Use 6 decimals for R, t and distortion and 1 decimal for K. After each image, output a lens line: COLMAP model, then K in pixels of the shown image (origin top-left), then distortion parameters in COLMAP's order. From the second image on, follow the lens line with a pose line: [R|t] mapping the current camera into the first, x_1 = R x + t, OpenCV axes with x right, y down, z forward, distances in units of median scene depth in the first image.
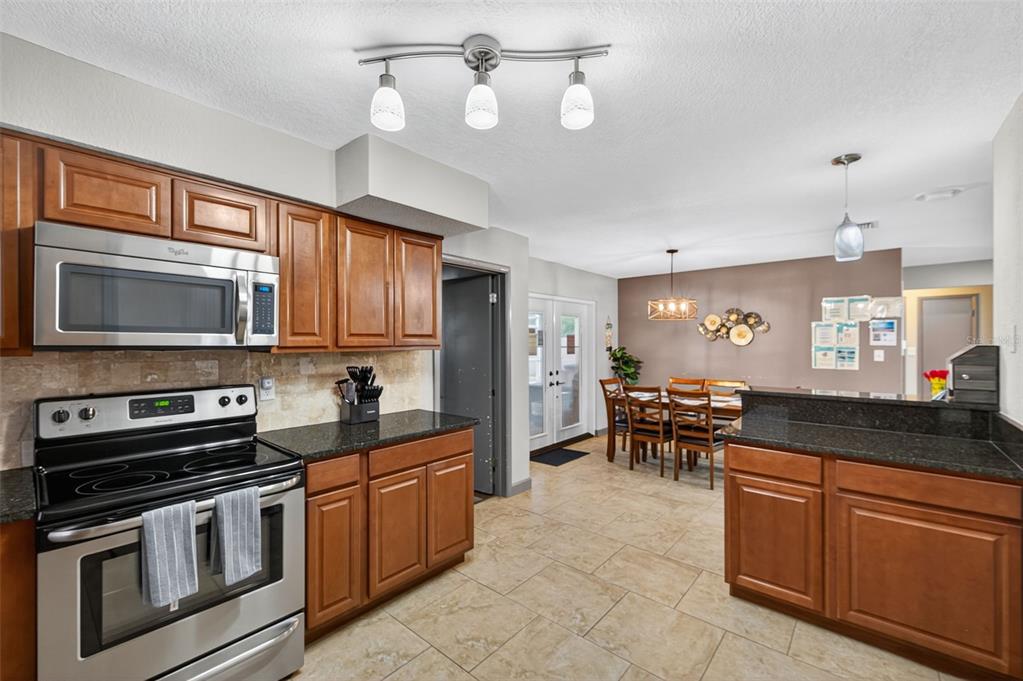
lens RADIAL K [[420.4, 0, 513.9], [0, 420.4, 342.2], [0, 0, 1]] dist [0.008469, -0.000081]
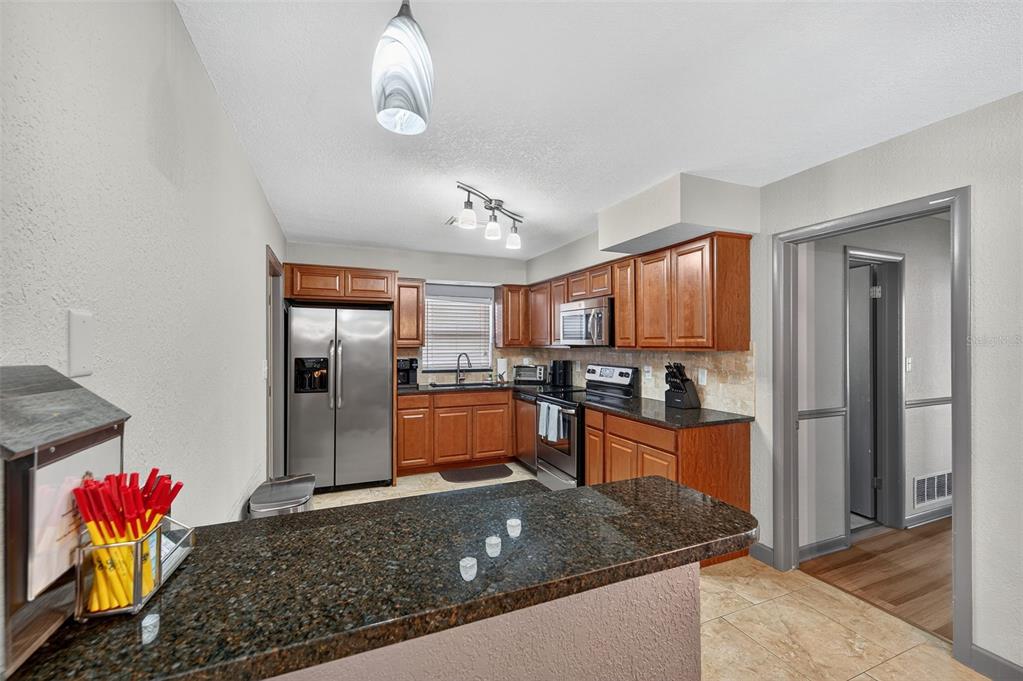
lens RADIAL K [[420.4, 0, 507.8], [0, 420.4, 343.7], [0, 0, 1]] dist [0.008469, -0.000081]
pose [[-0.430407, 0.006587, -0.902611, 0.491972], [0.004375, 0.999977, 0.005211, -0.002903], [0.902624, -0.001706, -0.430426, 0.556182]]
